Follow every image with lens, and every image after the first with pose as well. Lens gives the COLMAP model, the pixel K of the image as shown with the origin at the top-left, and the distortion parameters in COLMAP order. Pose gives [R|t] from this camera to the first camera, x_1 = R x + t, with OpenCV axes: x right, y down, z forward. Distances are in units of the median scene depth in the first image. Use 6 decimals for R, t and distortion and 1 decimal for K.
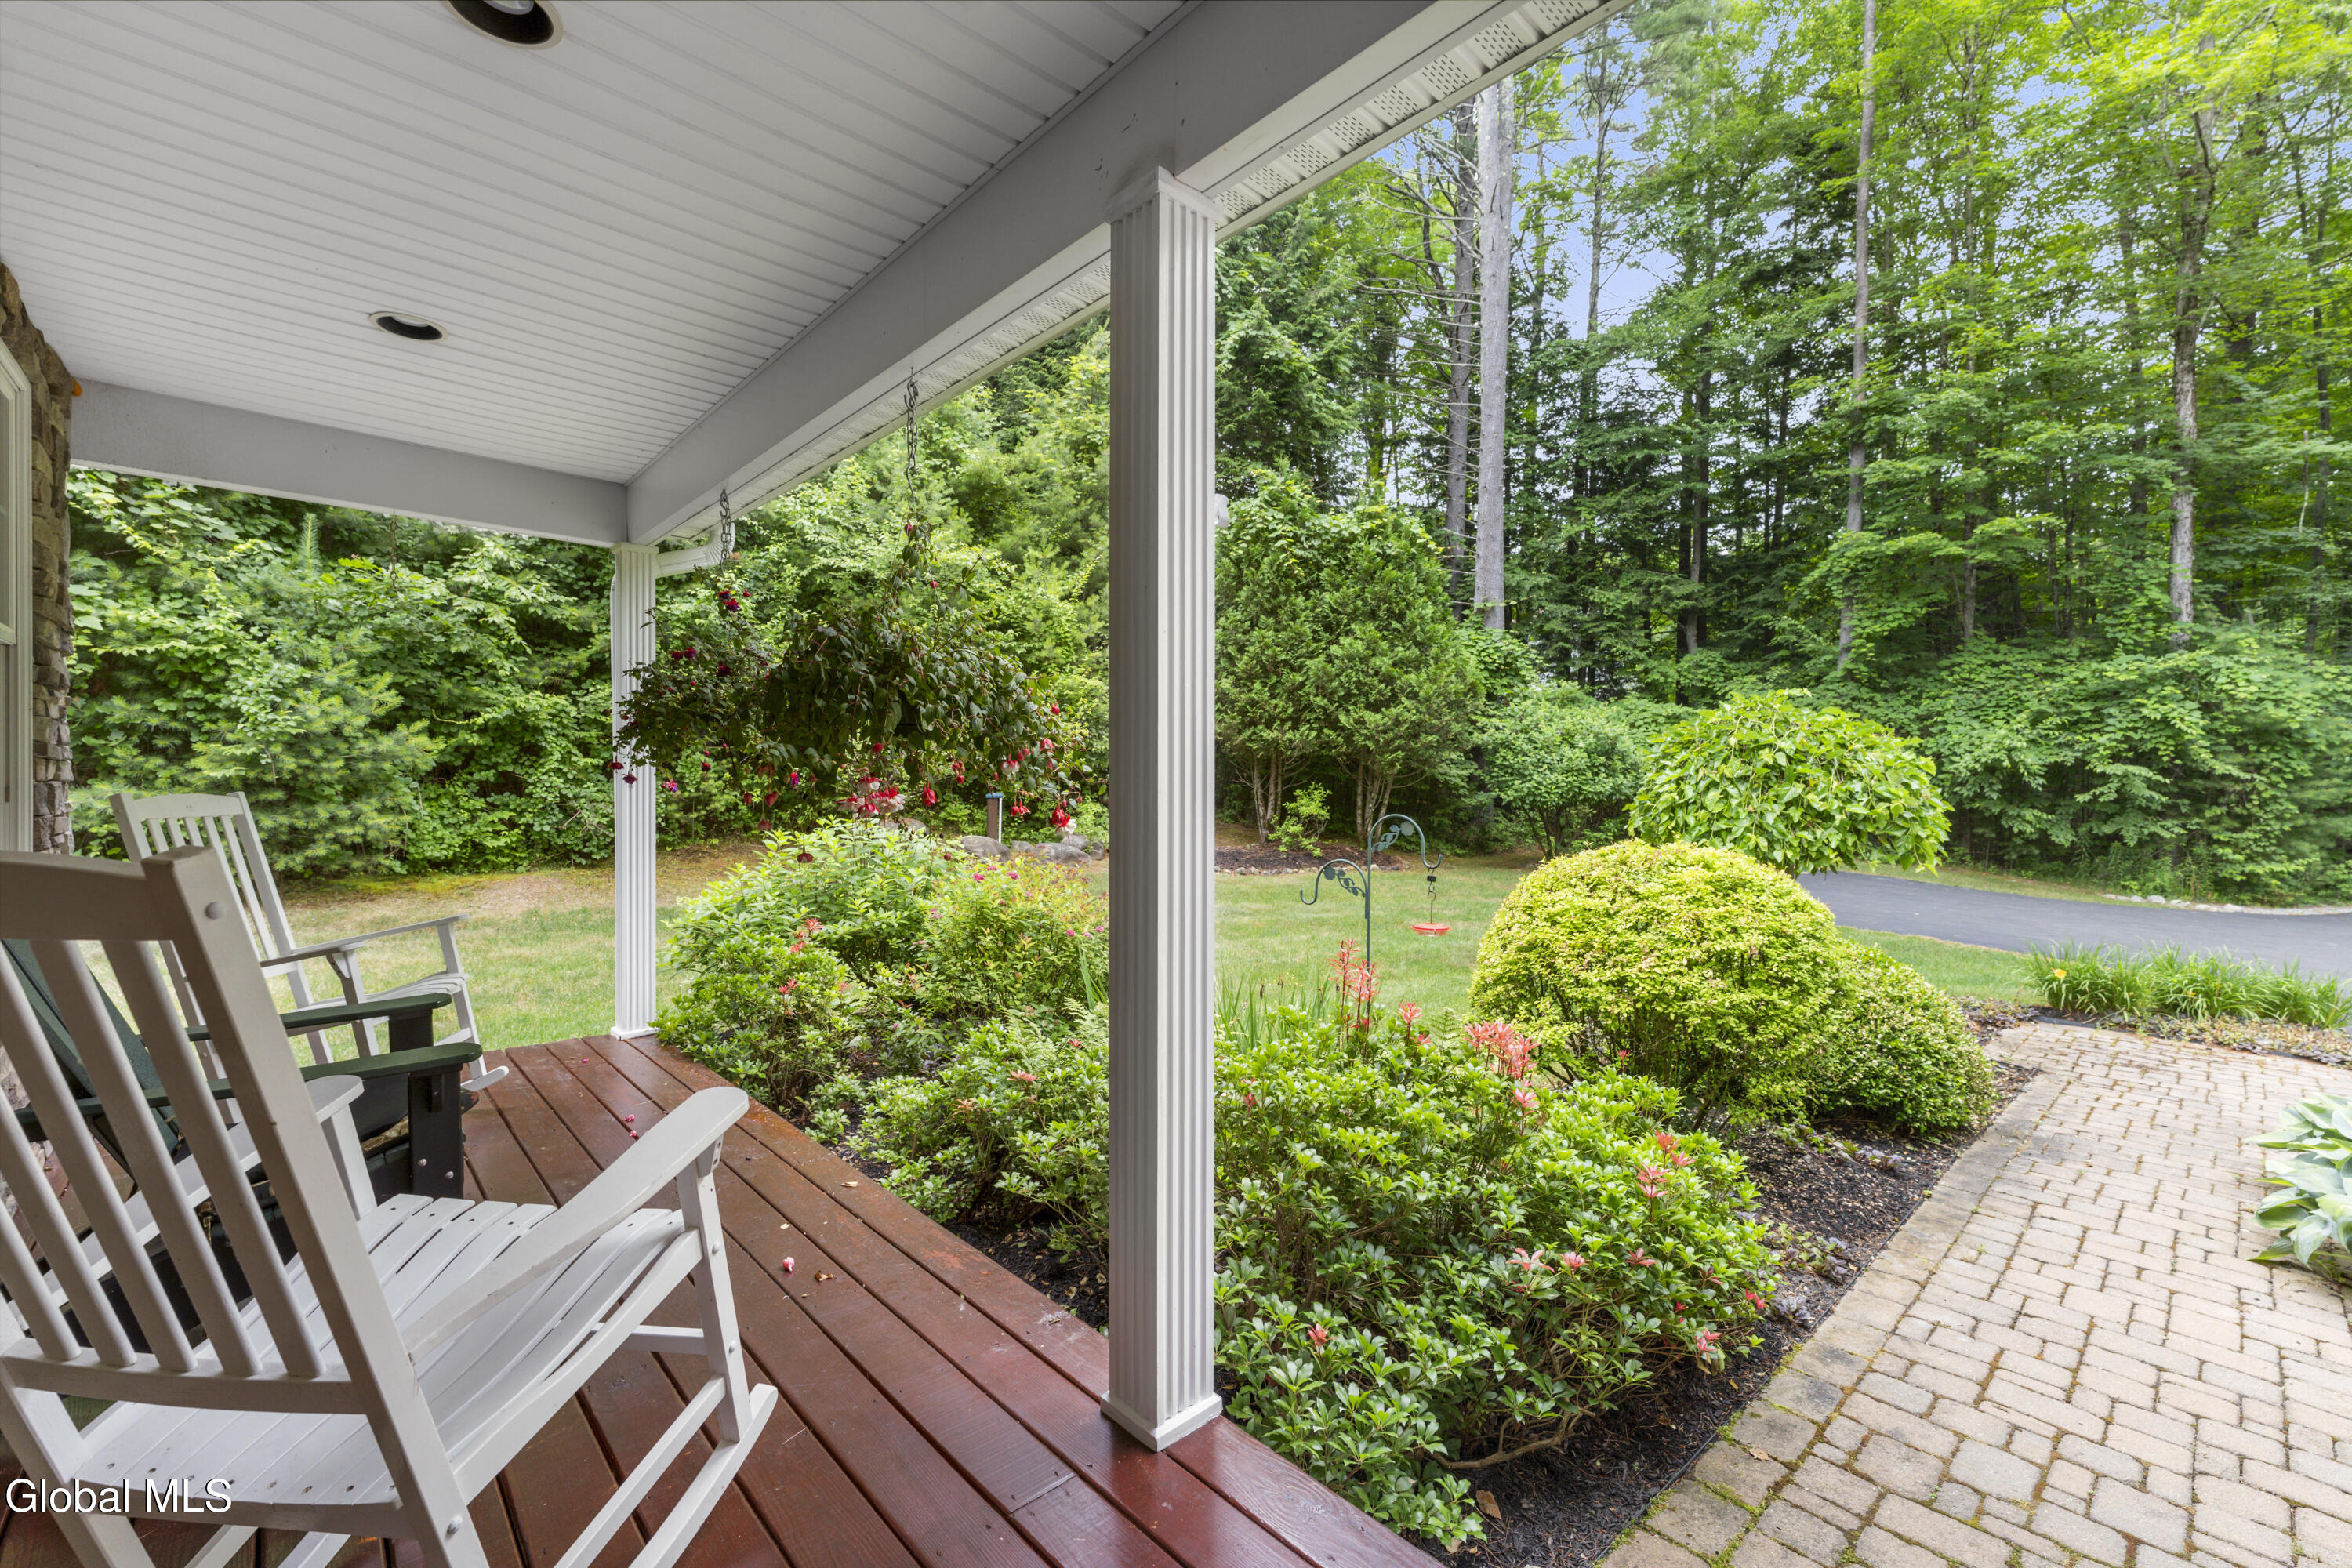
lens RADIAL K [[983.6, 0, 1175.0], [0, 983.6, 789.6], [0, 0, 1]] dist [-0.003043, 0.000455]
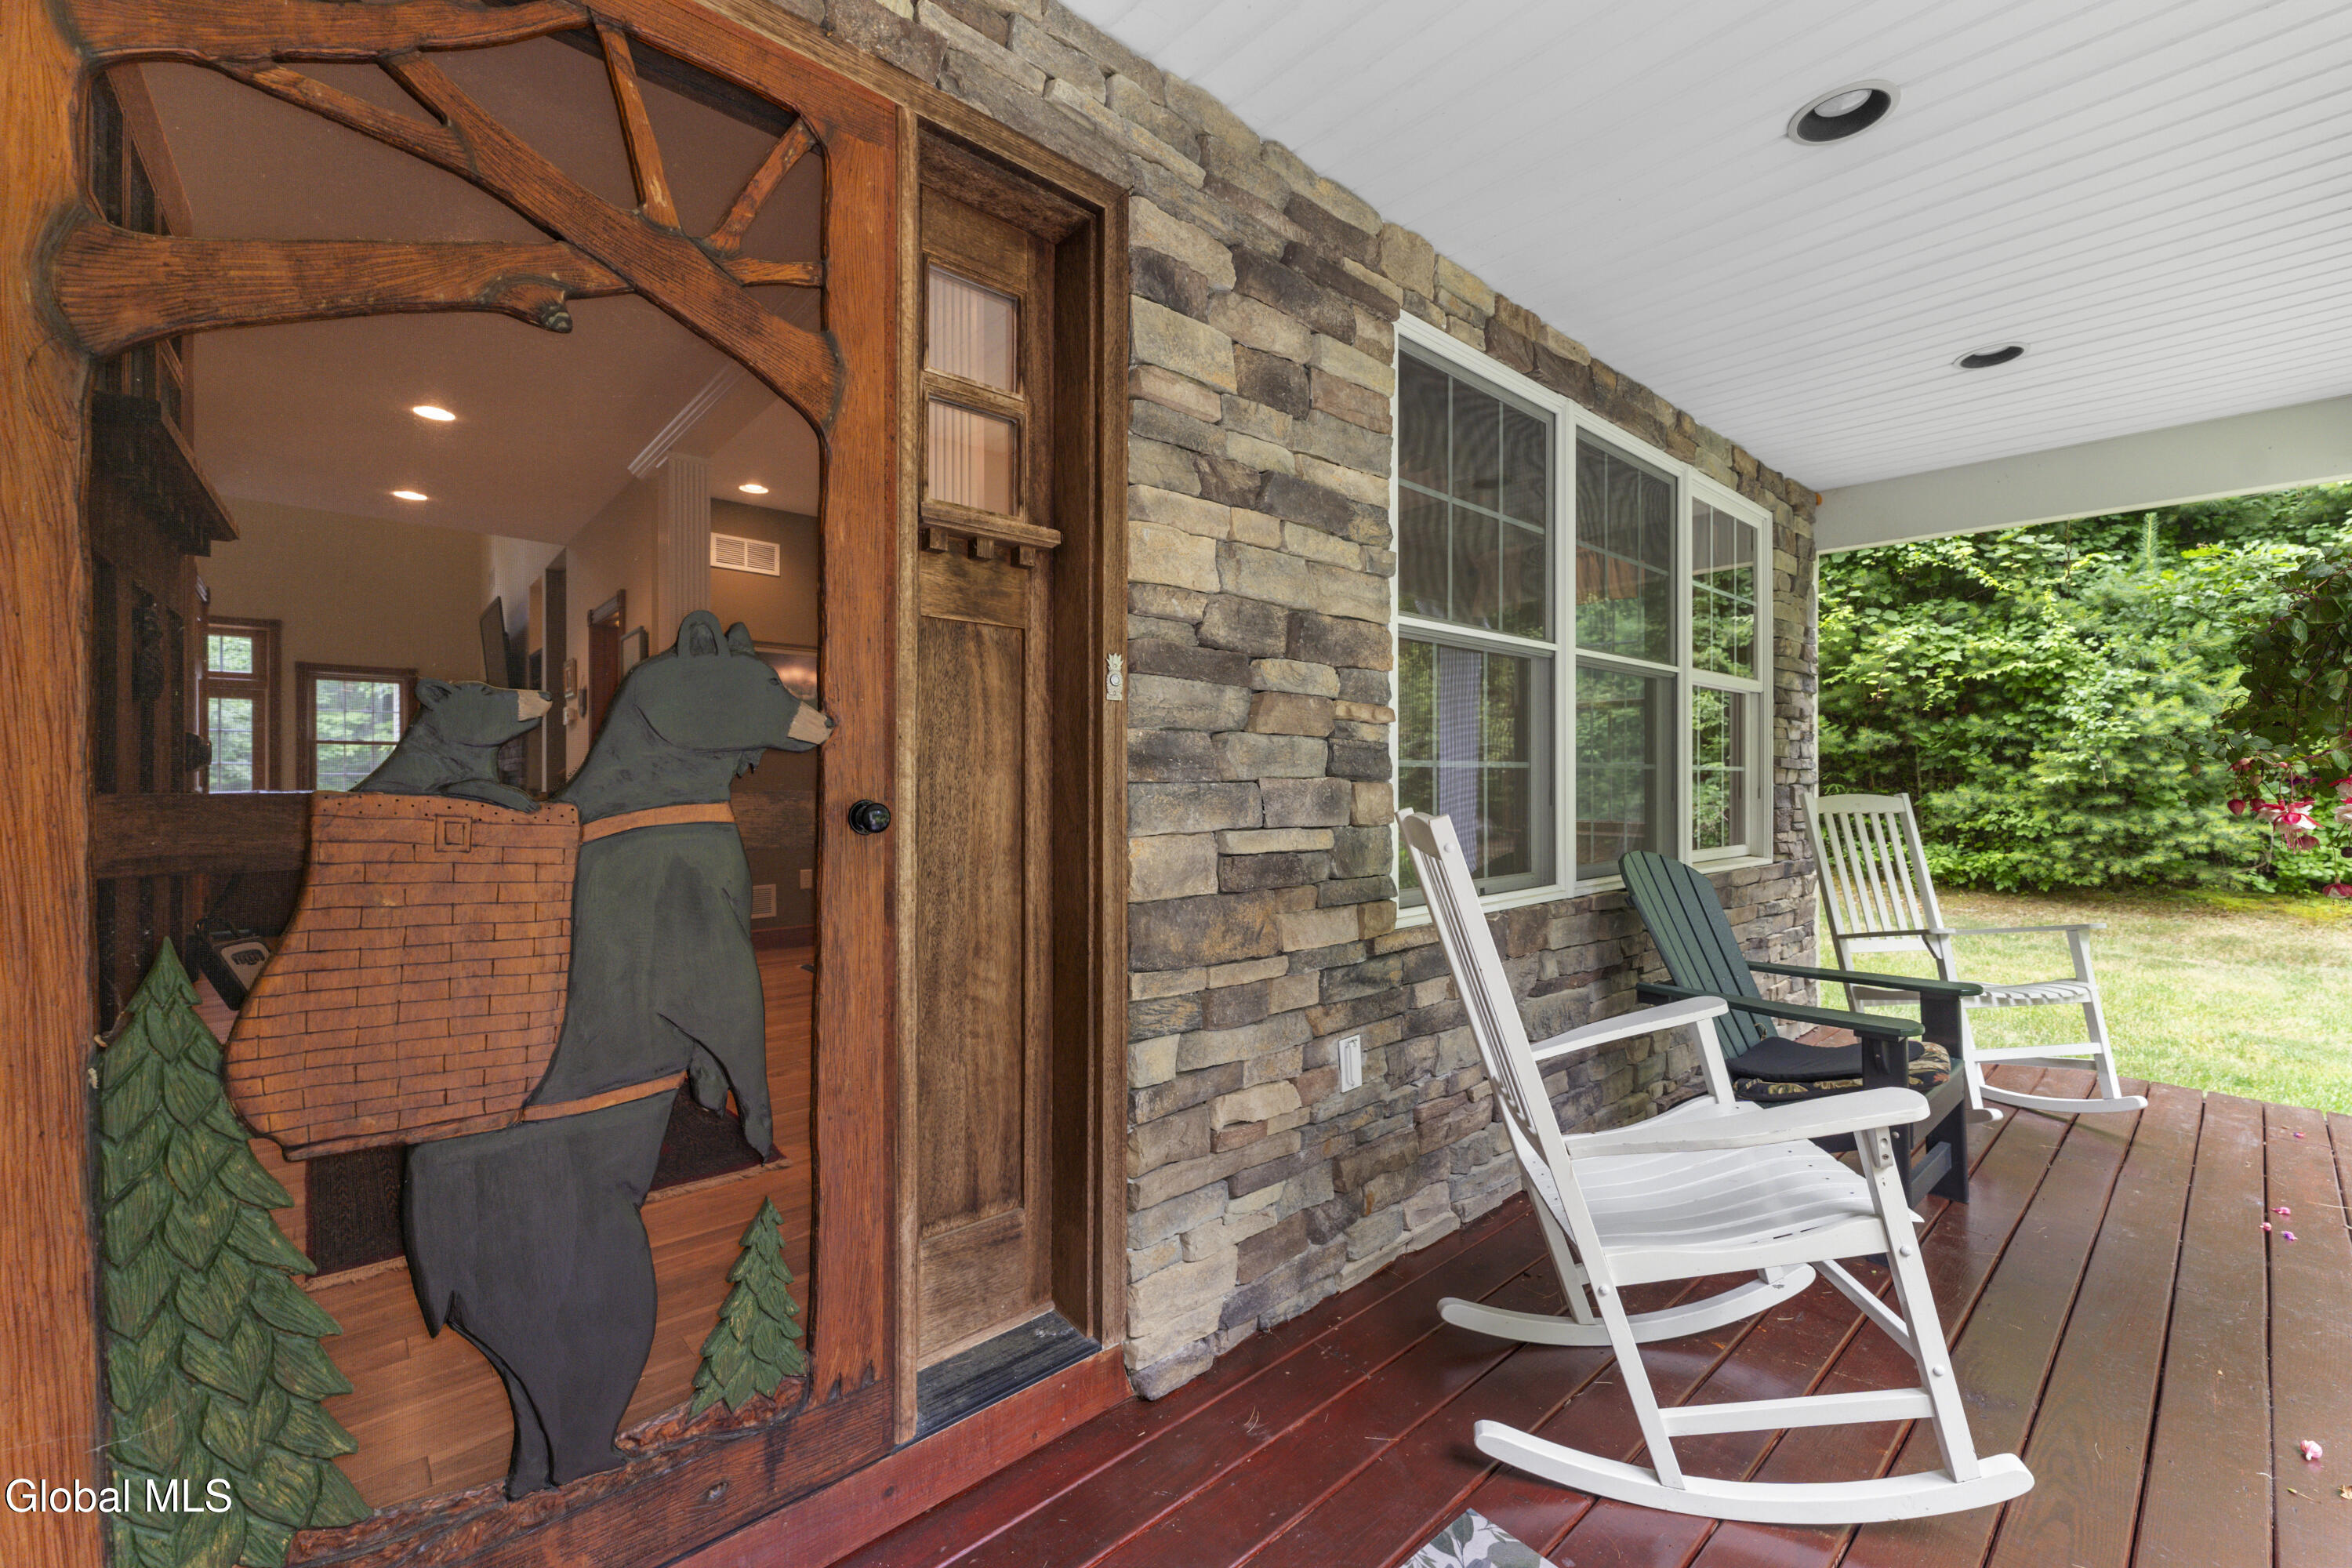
lens RADIAL K [[948.6, 0, 1176.6], [0, 948.6, 786.0], [0, 0, 1]] dist [-0.006045, 0.002217]
pose [[-0.009749, -0.000160, -0.999952, 0.076517], [-0.009261, 0.999957, -0.000069, 0.000626], [0.999910, 0.009260, -0.009750, 0.040840]]
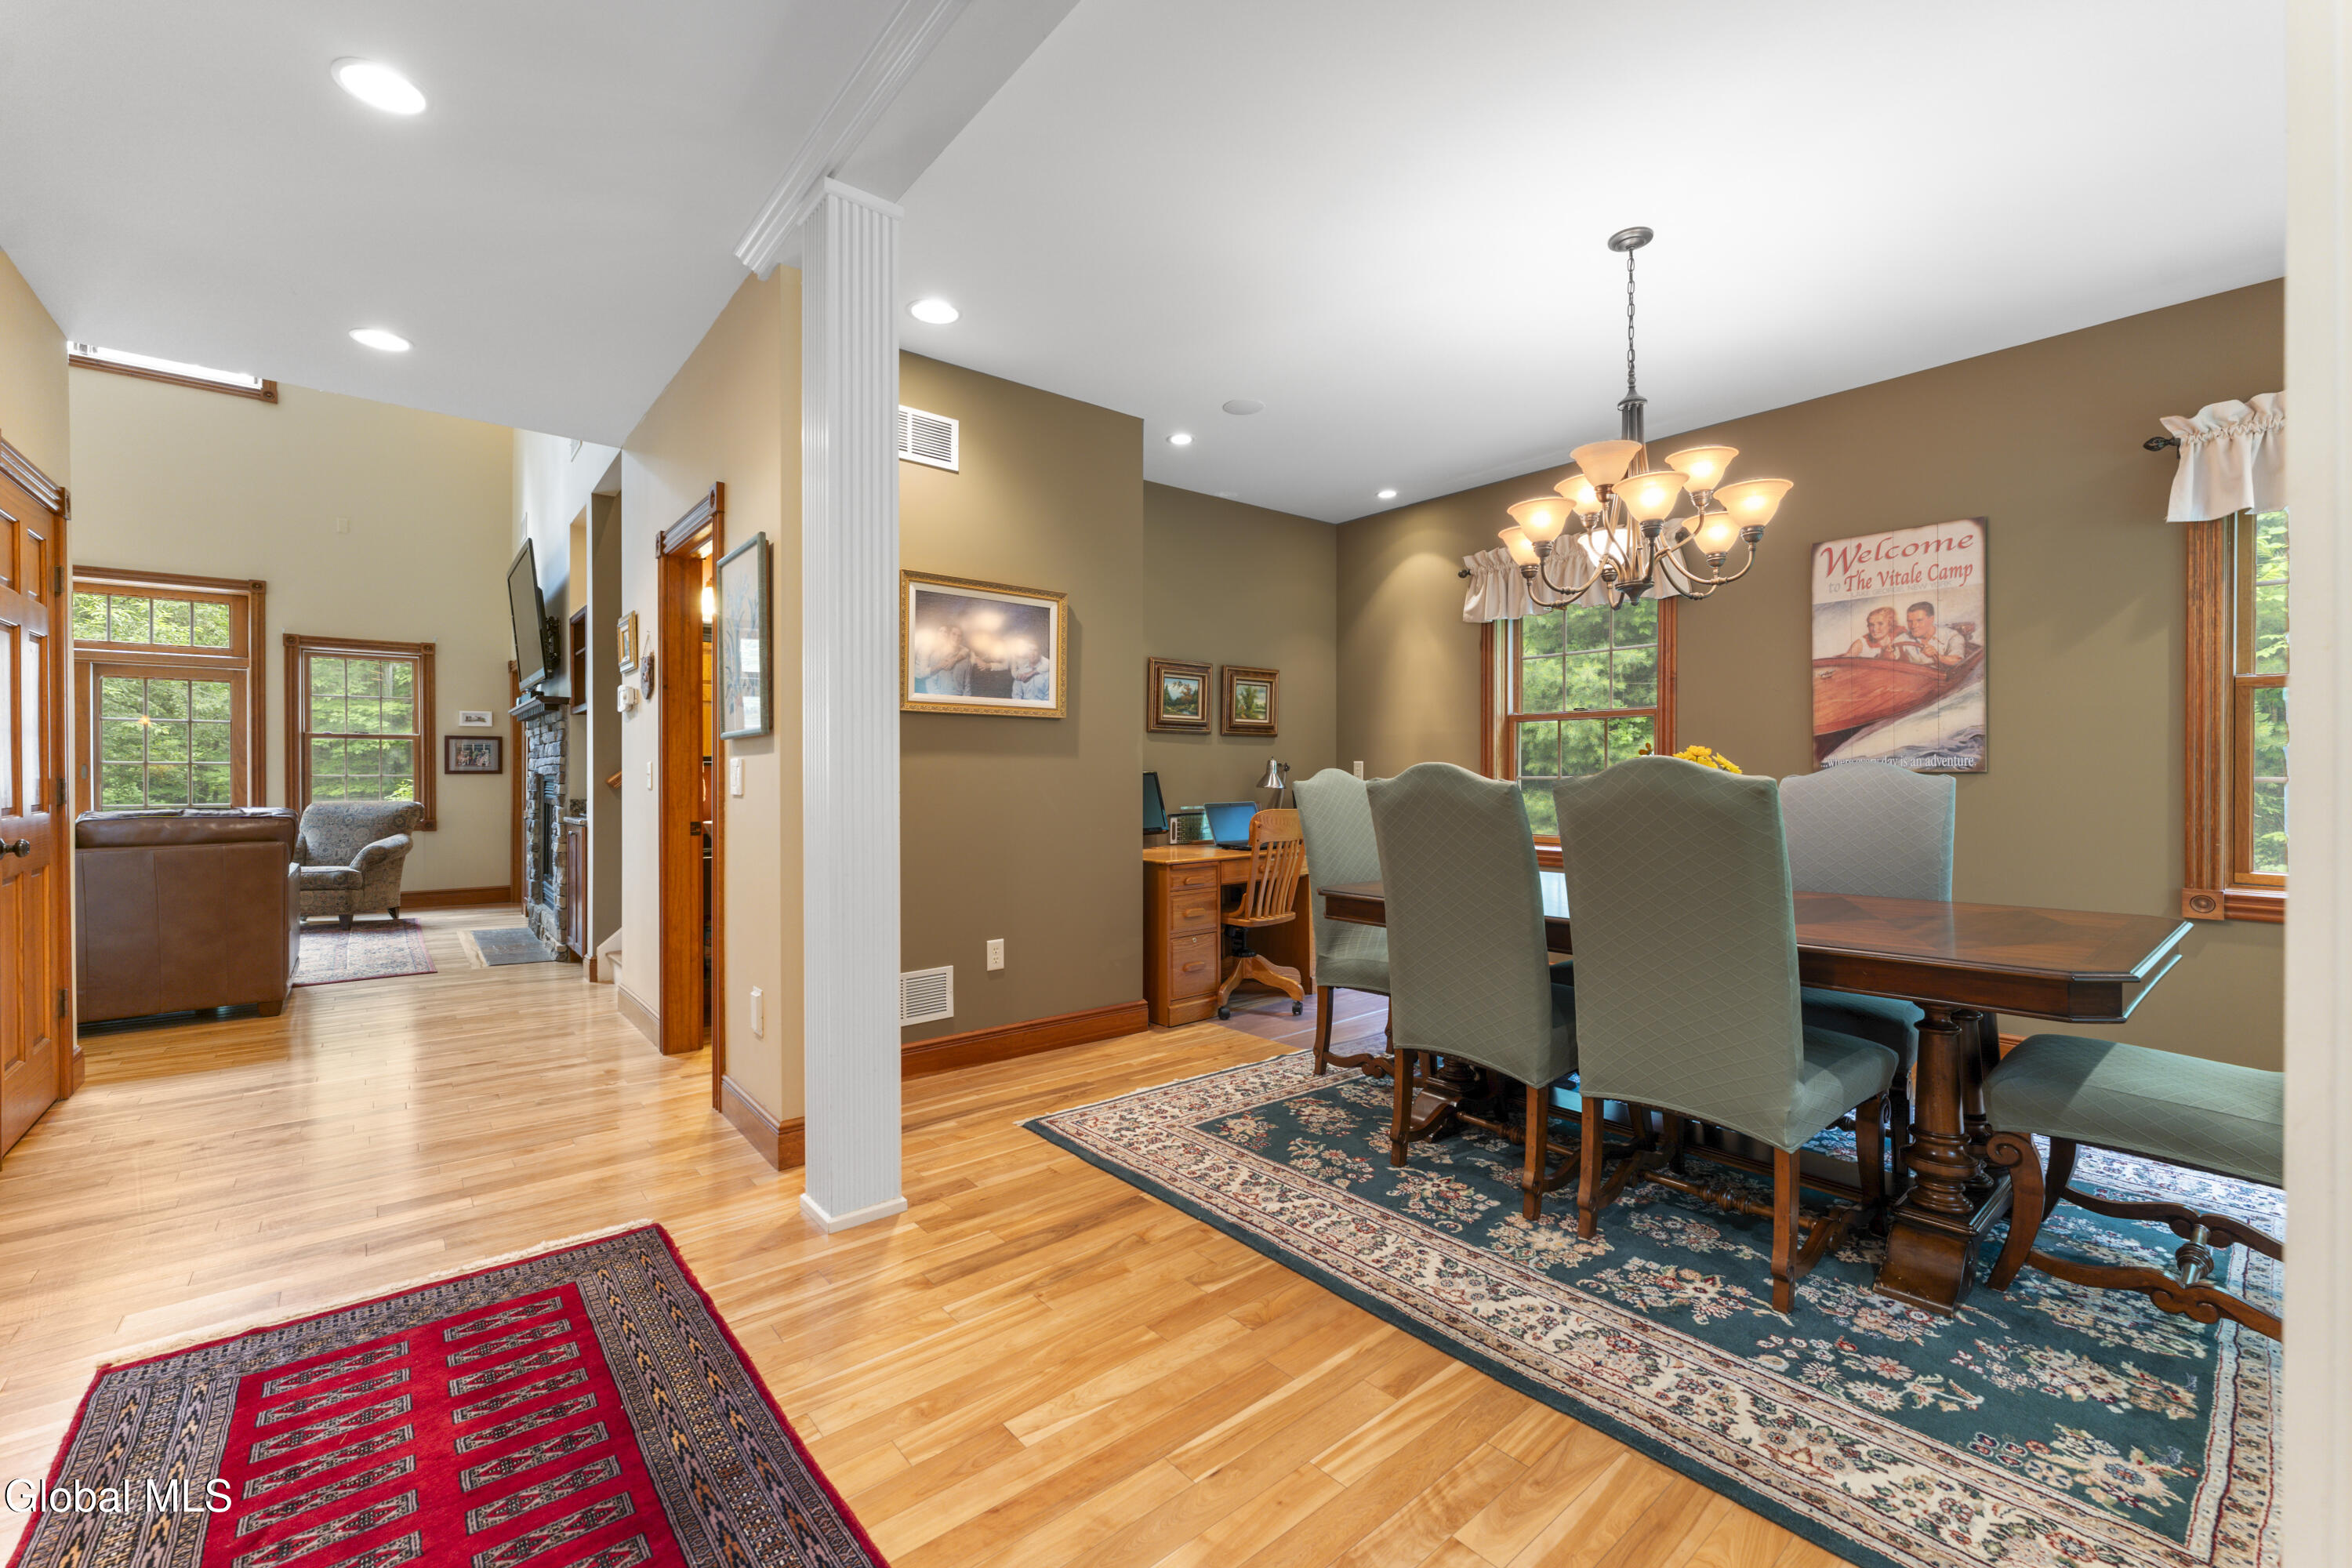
lens RADIAL K [[948.6, 0, 1160.1], [0, 948.6, 774.3], [0, 0, 1]] dist [-0.006045, 0.002217]
pose [[-0.052869, -0.003949, -0.998594, -0.114218], [-0.011039, 0.999933, -0.003370, -0.008071], [0.998540, 0.010845, -0.052909, -0.091497]]
